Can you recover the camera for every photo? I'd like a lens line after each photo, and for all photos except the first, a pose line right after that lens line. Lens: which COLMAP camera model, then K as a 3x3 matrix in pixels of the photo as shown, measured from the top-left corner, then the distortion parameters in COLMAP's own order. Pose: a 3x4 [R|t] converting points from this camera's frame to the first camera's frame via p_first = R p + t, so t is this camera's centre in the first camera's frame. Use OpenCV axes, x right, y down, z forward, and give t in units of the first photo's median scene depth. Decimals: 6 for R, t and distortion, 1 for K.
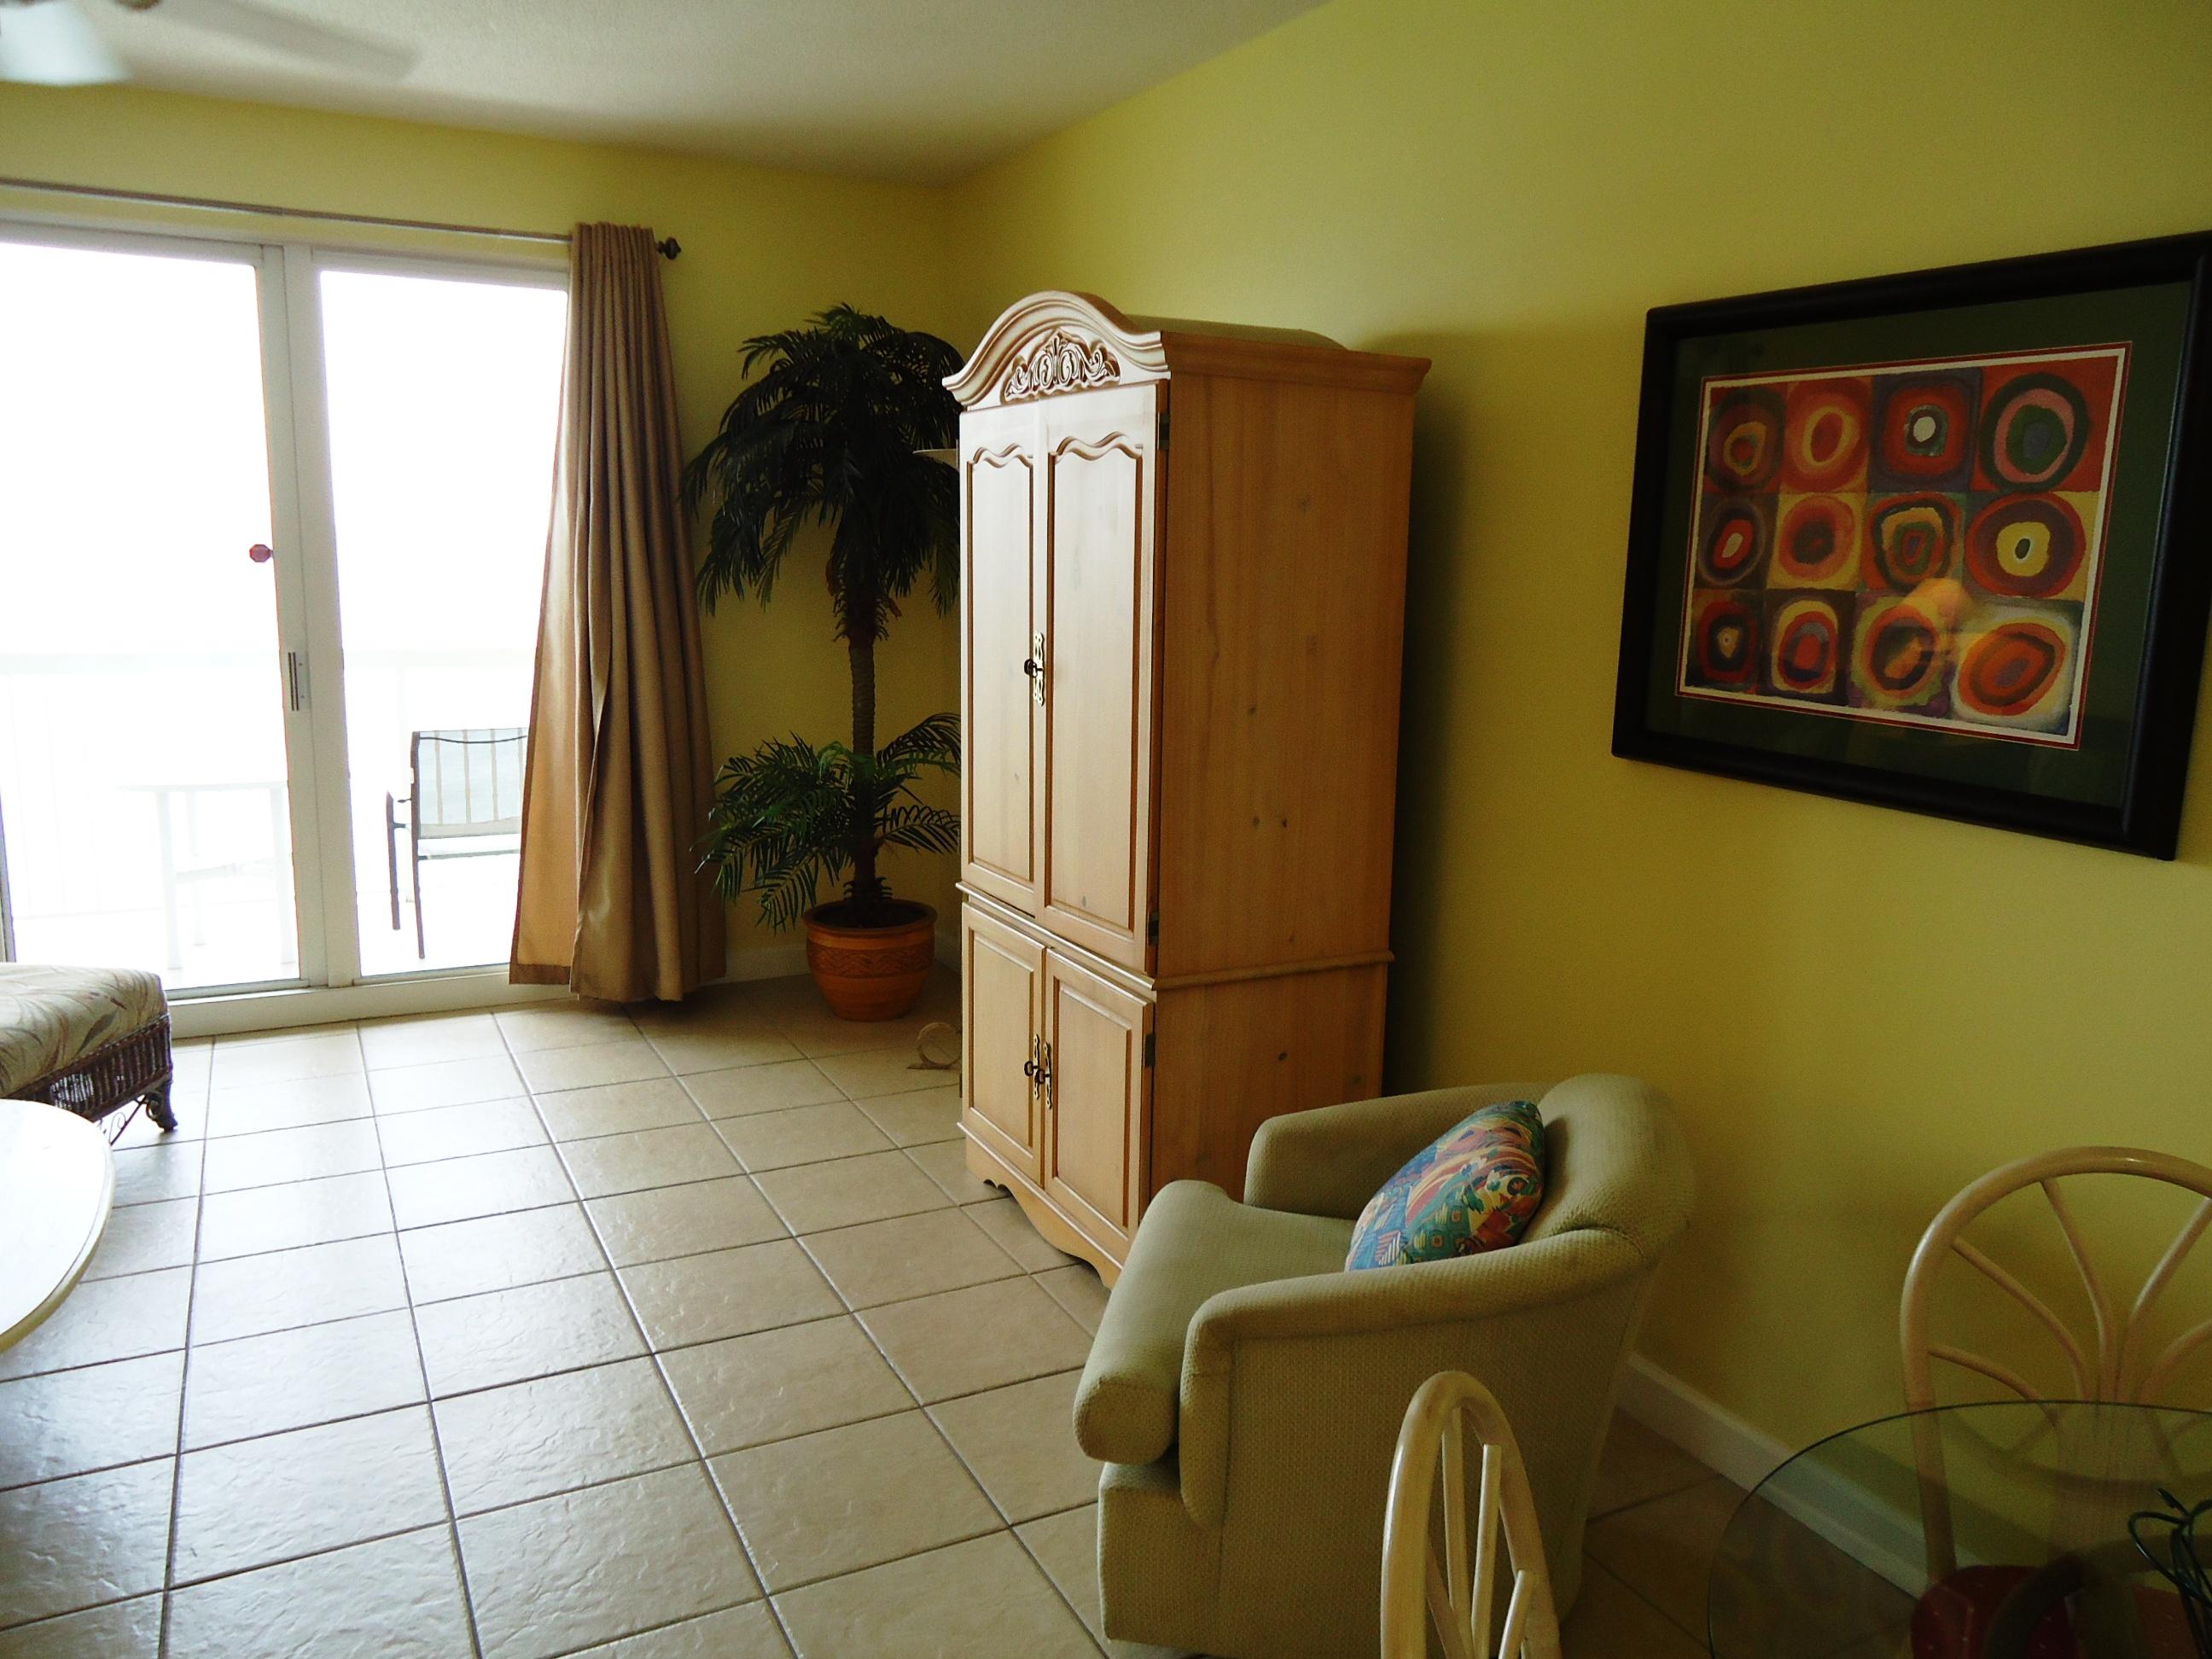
lens RADIAL K [[1630.3, 0, 1105.4], [0, 1630.3, 832.7], [0, 0, 1]] dist [-0.000294, 0.001468]
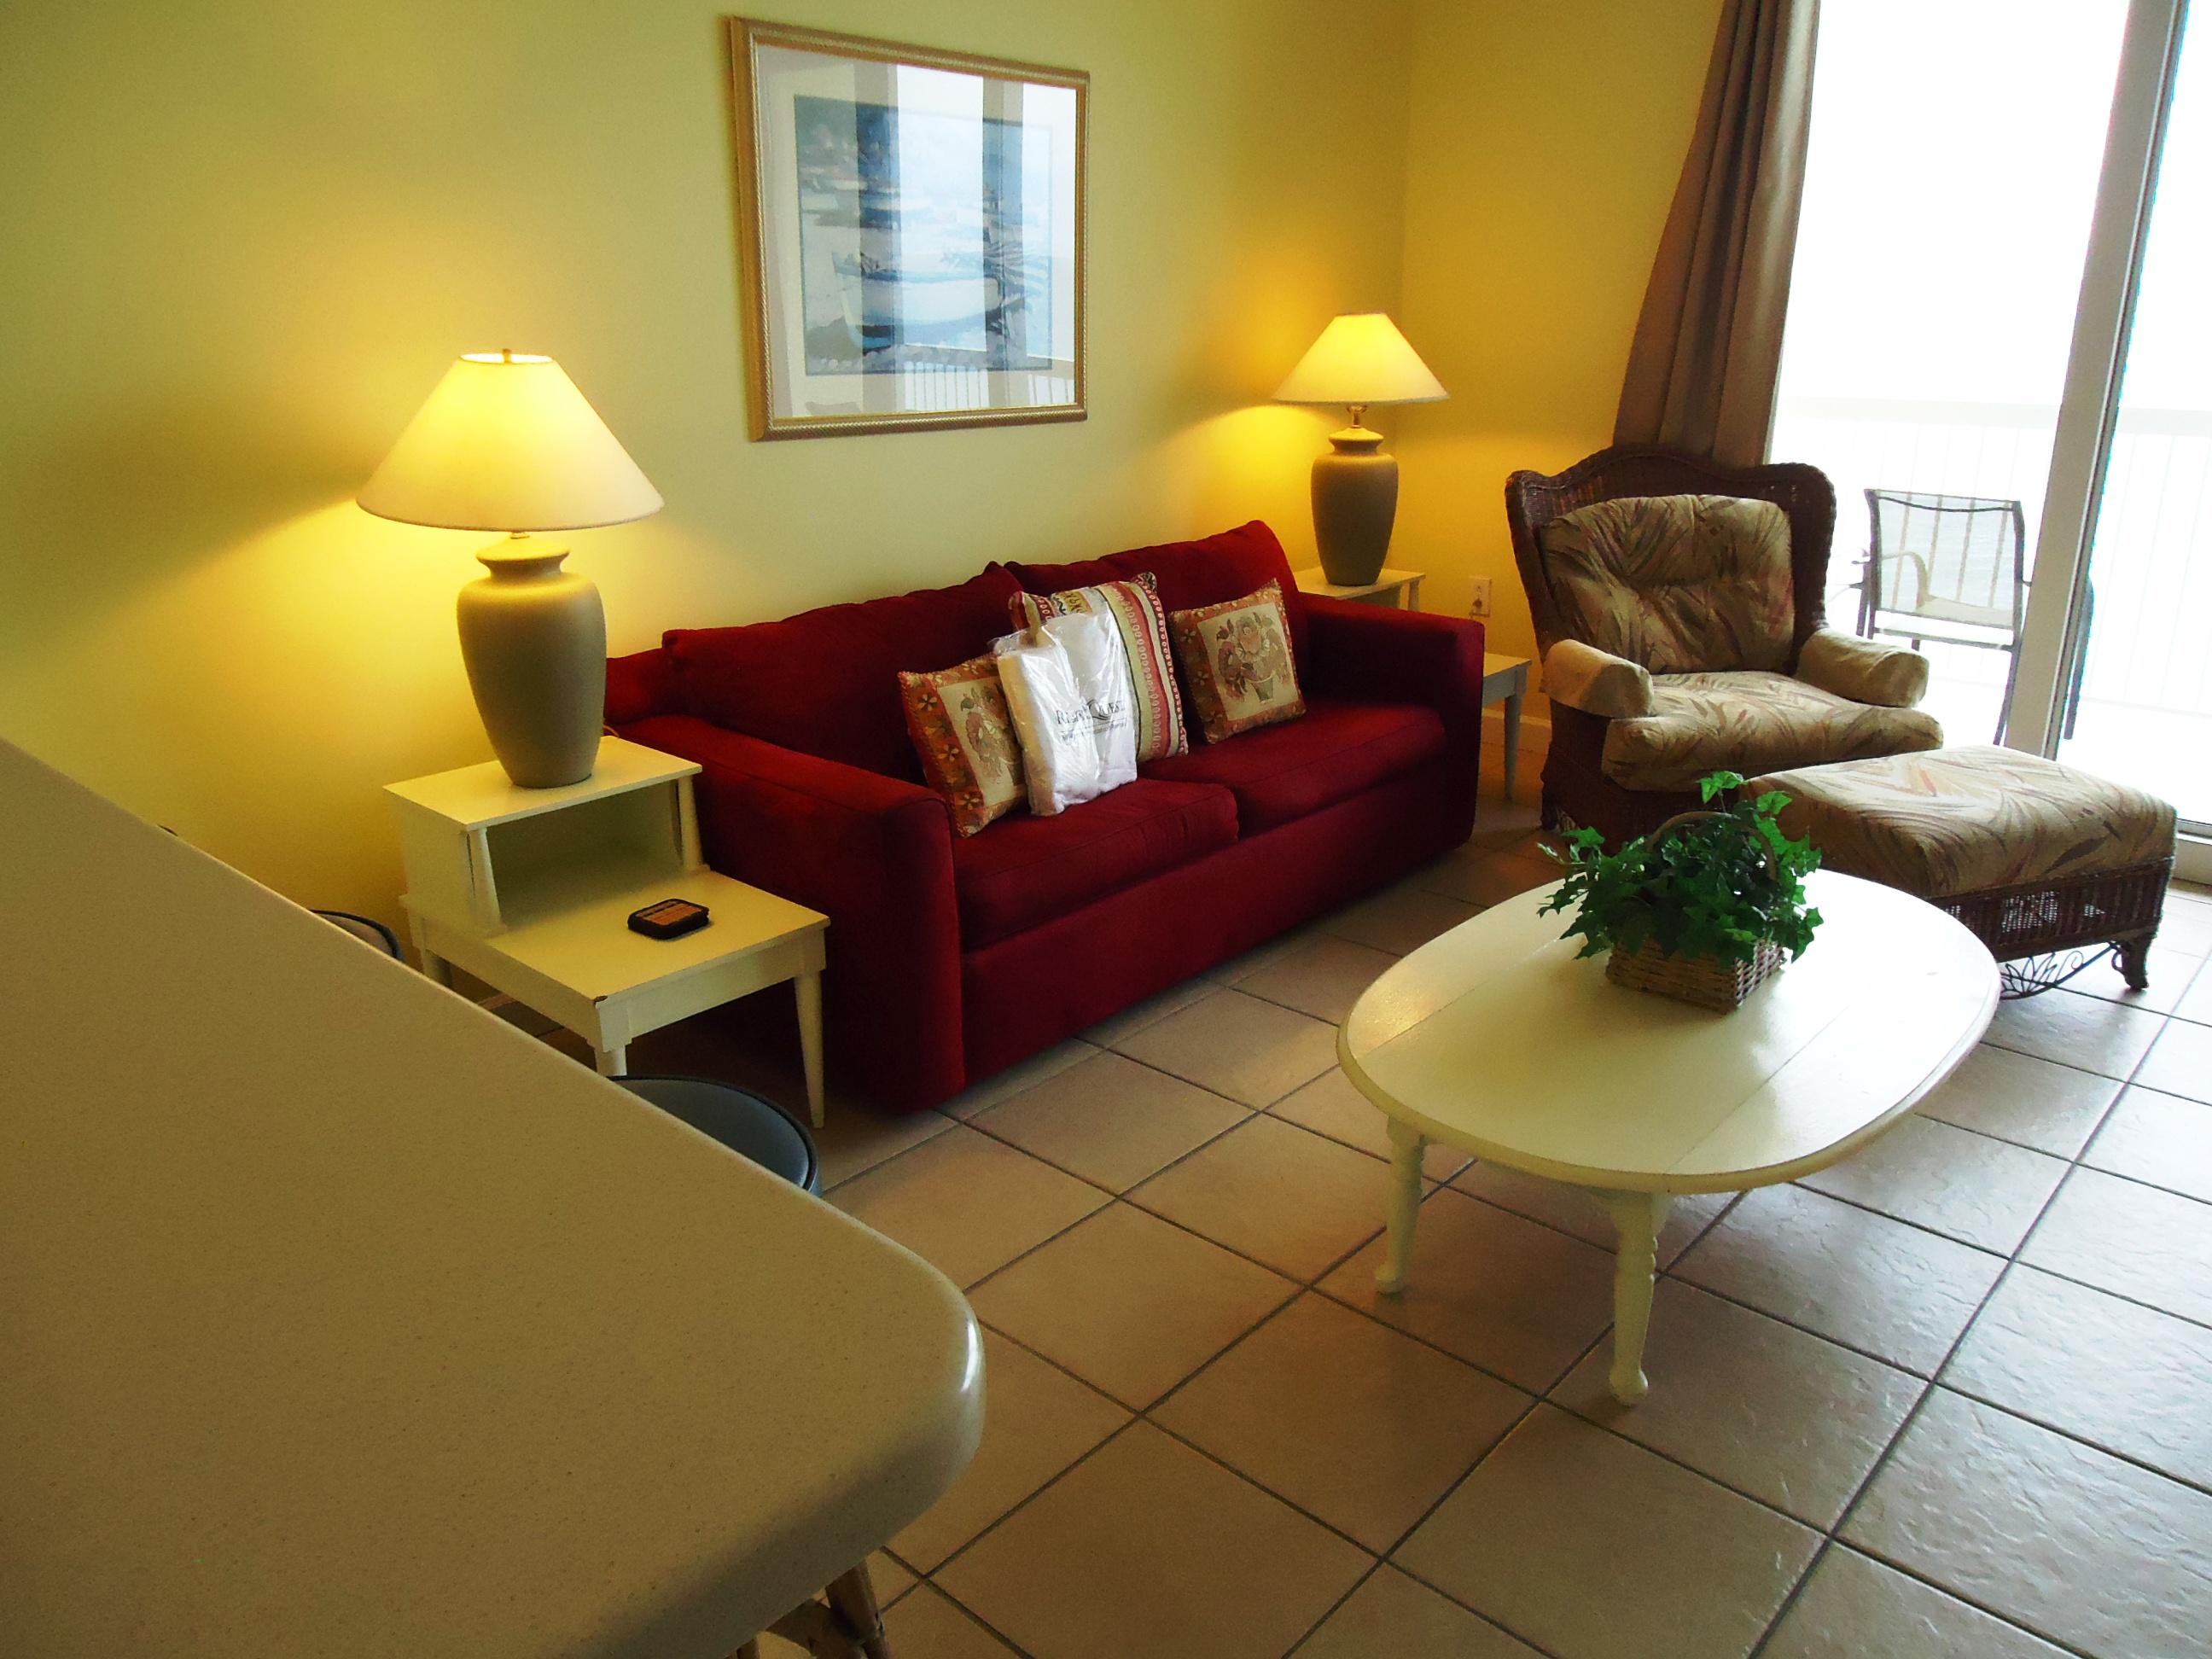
lens RADIAL K [[1630.3, 0, 1103.4], [0, 1630.3, 822.1], [0, 0, 1]] dist [-0.000294, 0.001468]
pose [[0.351453, 0.271307, -0.896032, -0.037084], [-0.149833, 0.961052, 0.232225, -0.016449], [0.924138, 0.052639, 0.378416, 0.205934]]
